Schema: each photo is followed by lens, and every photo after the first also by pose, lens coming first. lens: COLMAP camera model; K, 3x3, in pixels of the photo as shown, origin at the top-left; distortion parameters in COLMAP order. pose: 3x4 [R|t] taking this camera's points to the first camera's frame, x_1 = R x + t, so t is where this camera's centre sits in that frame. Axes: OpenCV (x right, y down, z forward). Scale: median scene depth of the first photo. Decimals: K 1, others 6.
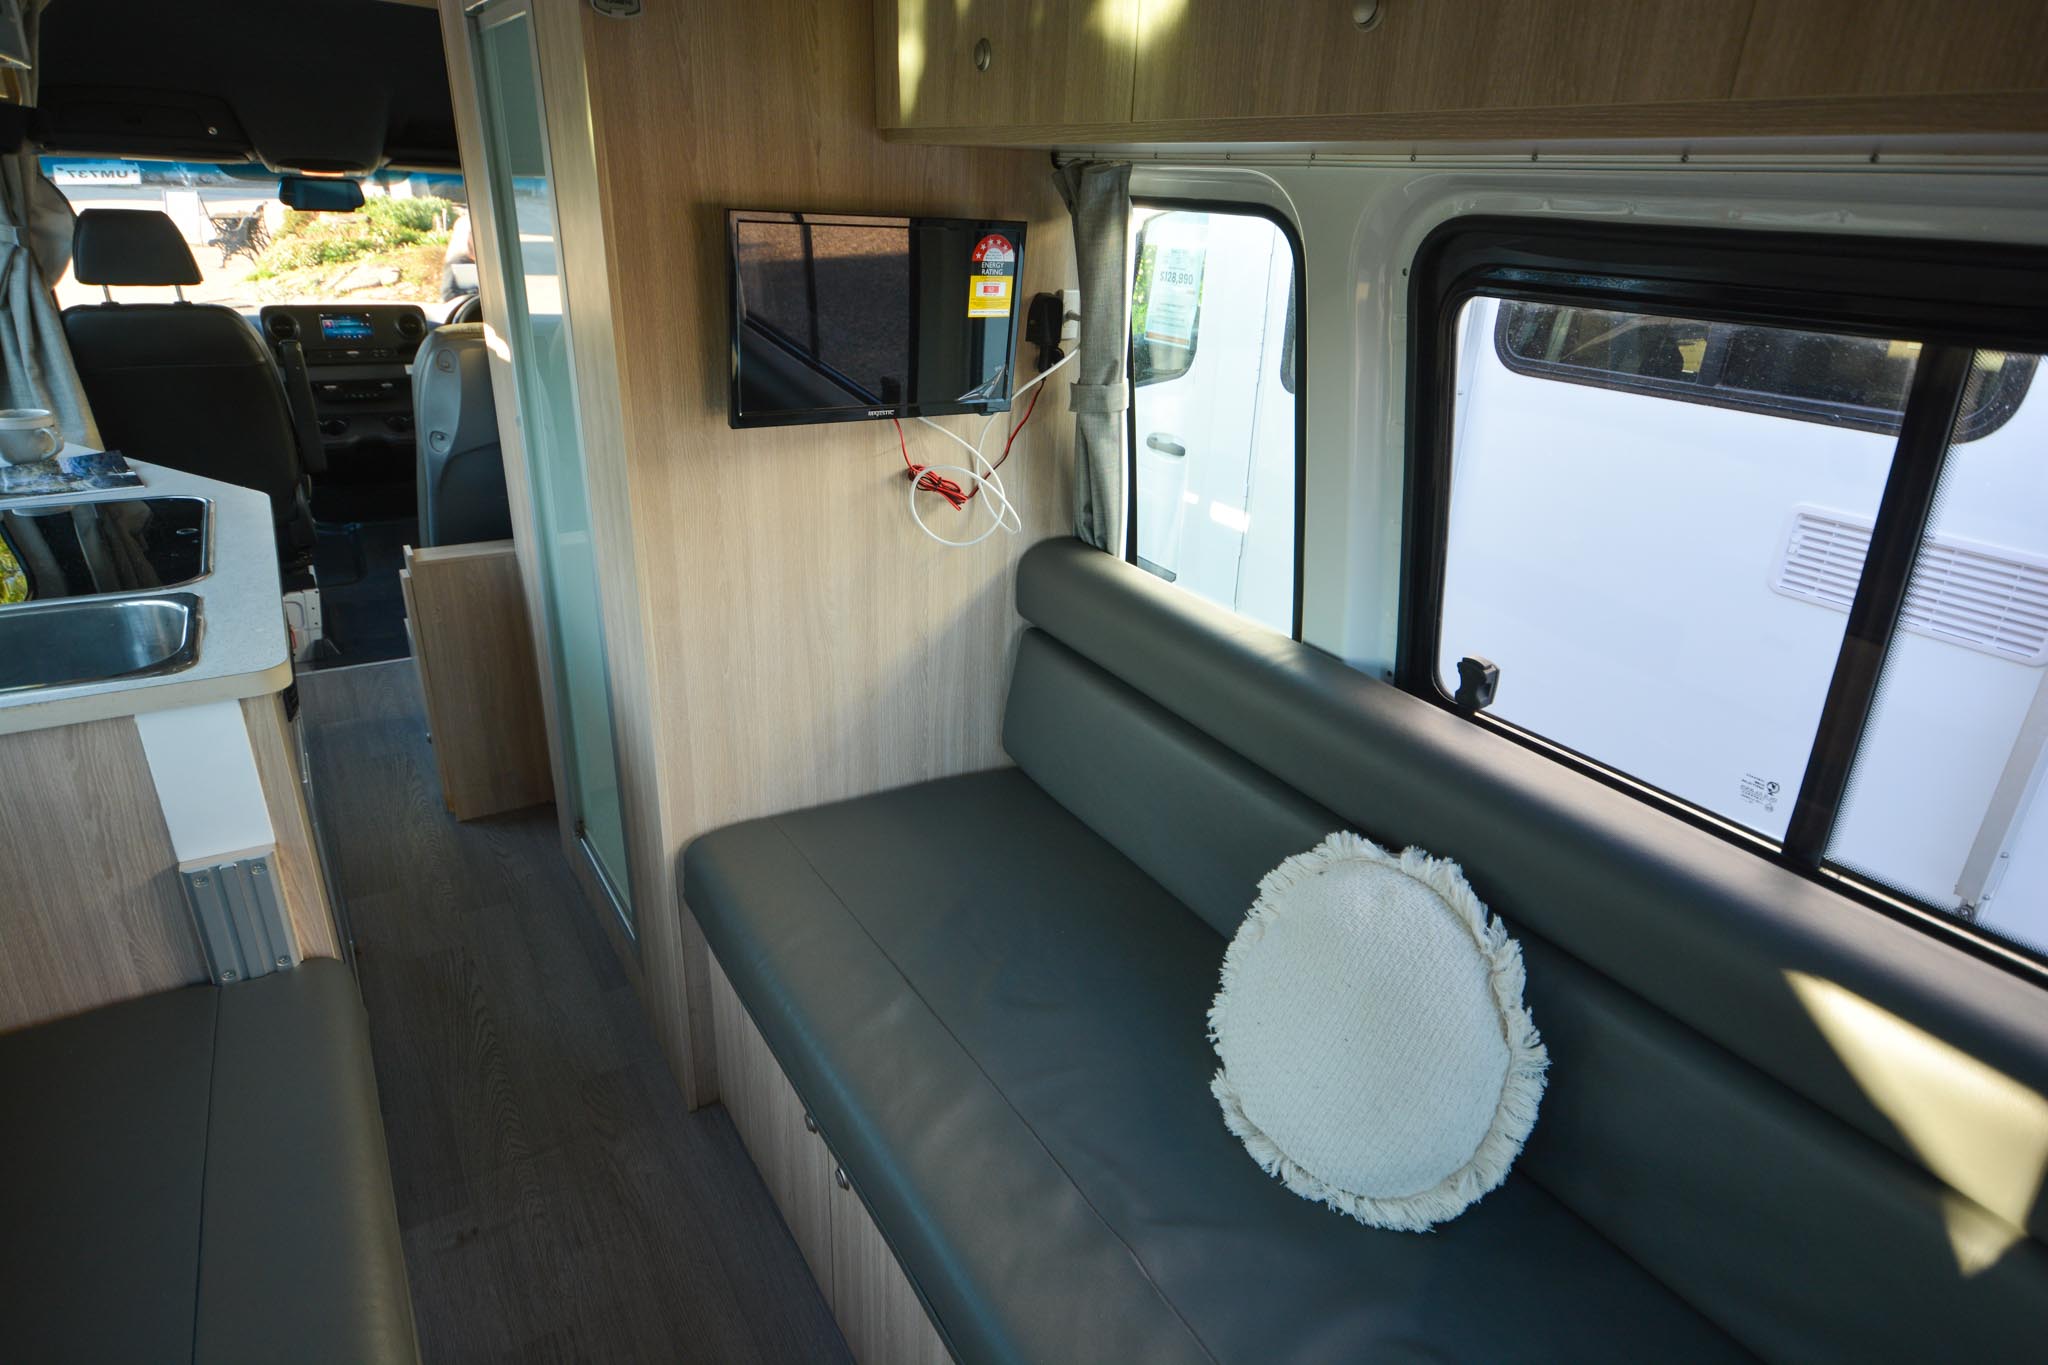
lens RADIAL K [[1142.0, 0, 1024.0], [0, 1142.0, 682.5], [0, 0, 1]] dist [0.002847, 0.000393]
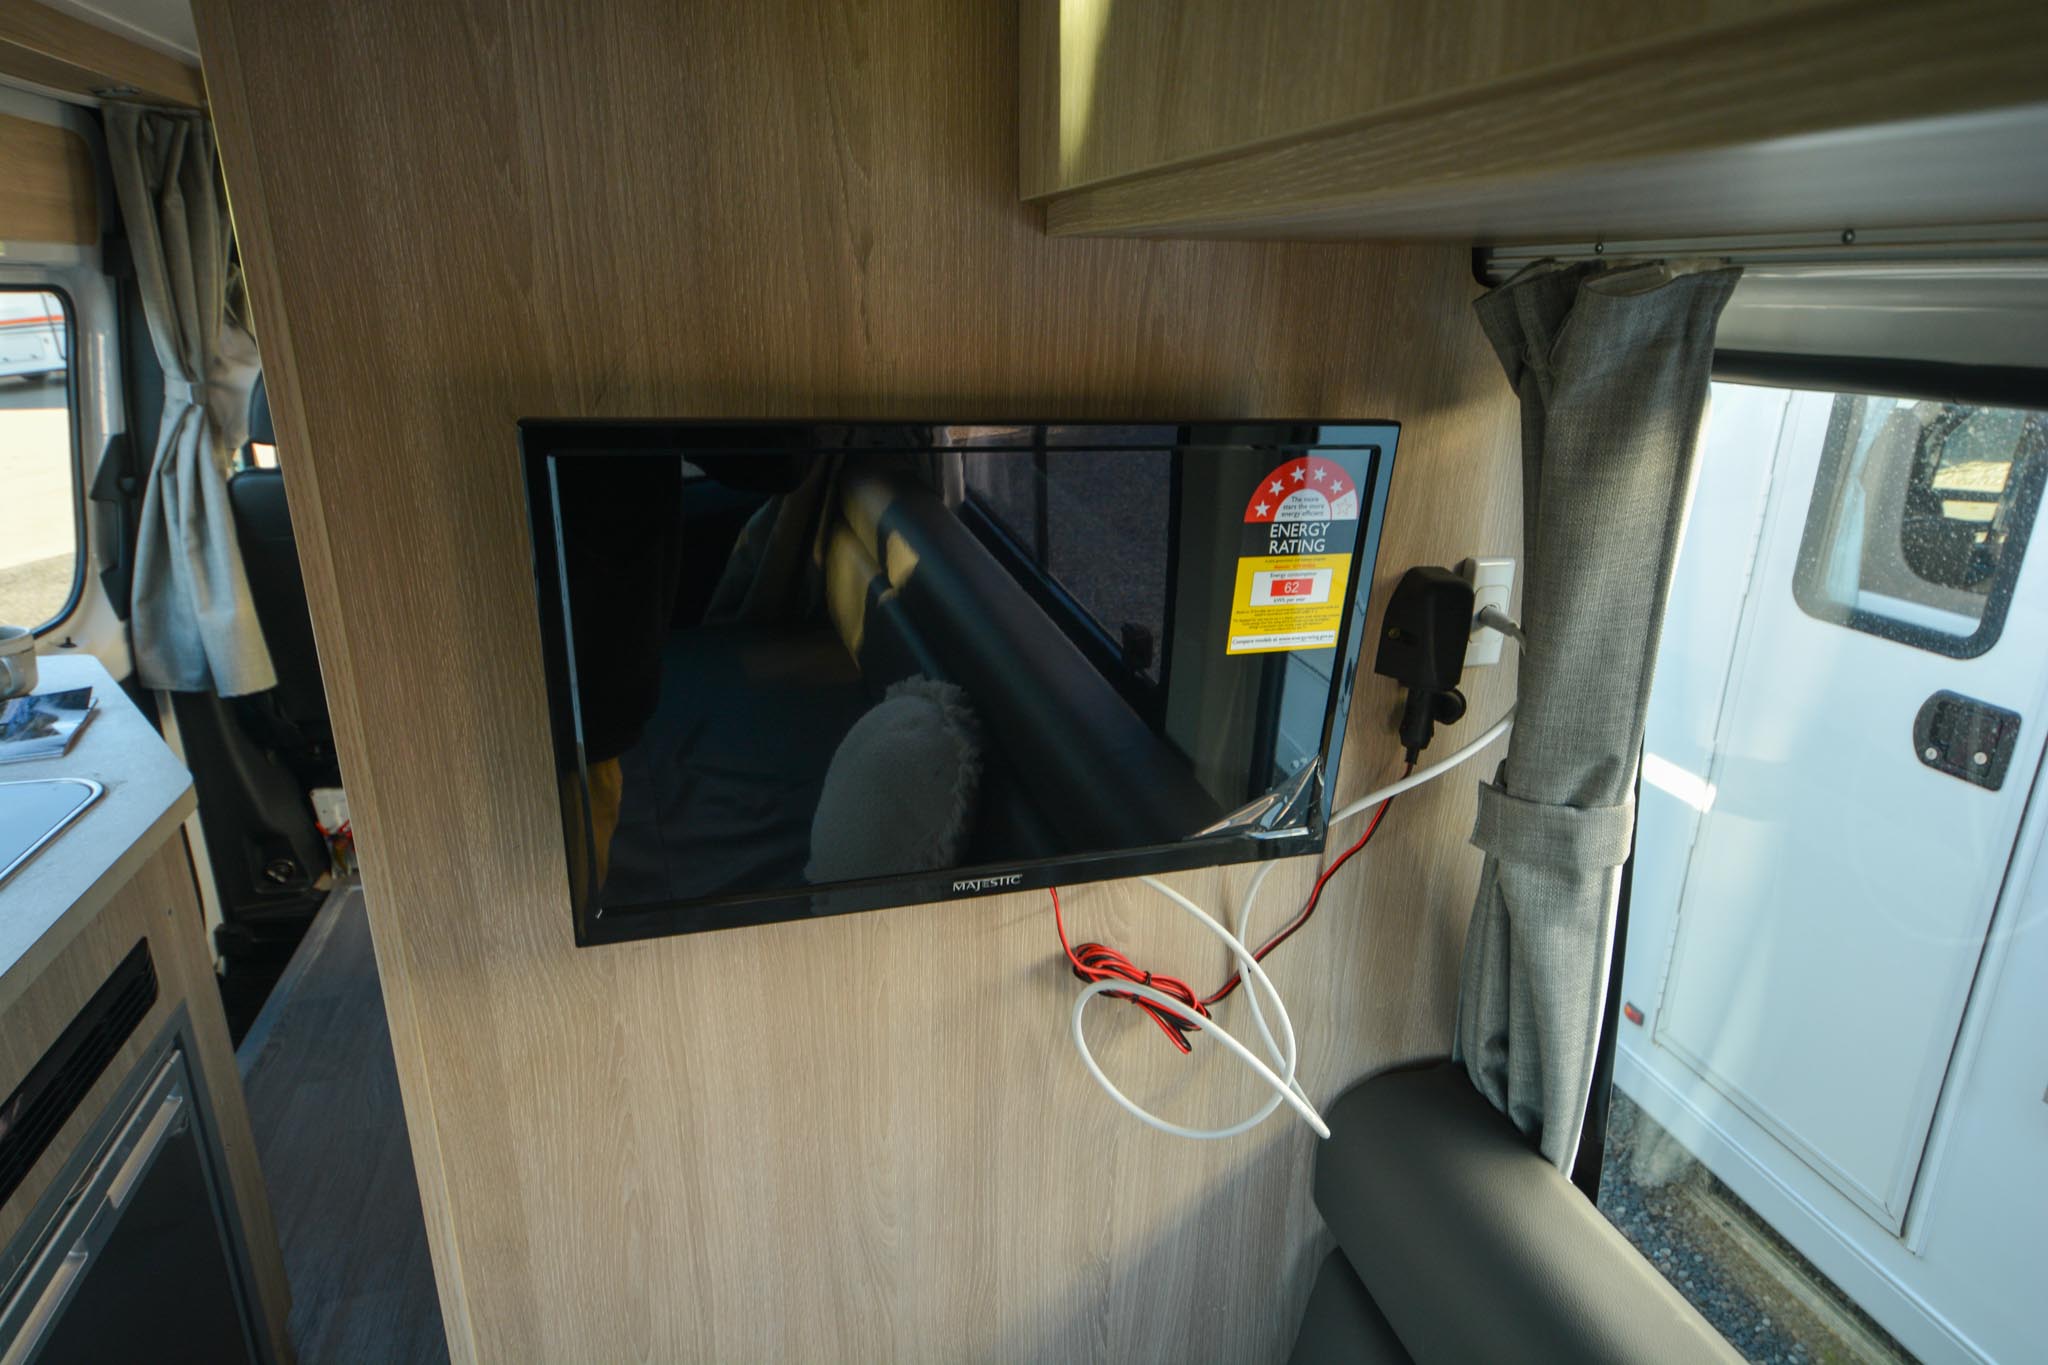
lens RADIAL K [[1142.0, 0, 1024.0], [0, 1142.0, 682.5], [0, 0, 1]] dist [0.002847, 0.000393]
pose [[0.957381, 0.069953, -0.280230, -0.004266], [-0.095944, 0.992158, -0.080113, -0.251714], [0.272429, 0.103585, 0.956584, 0.559578]]
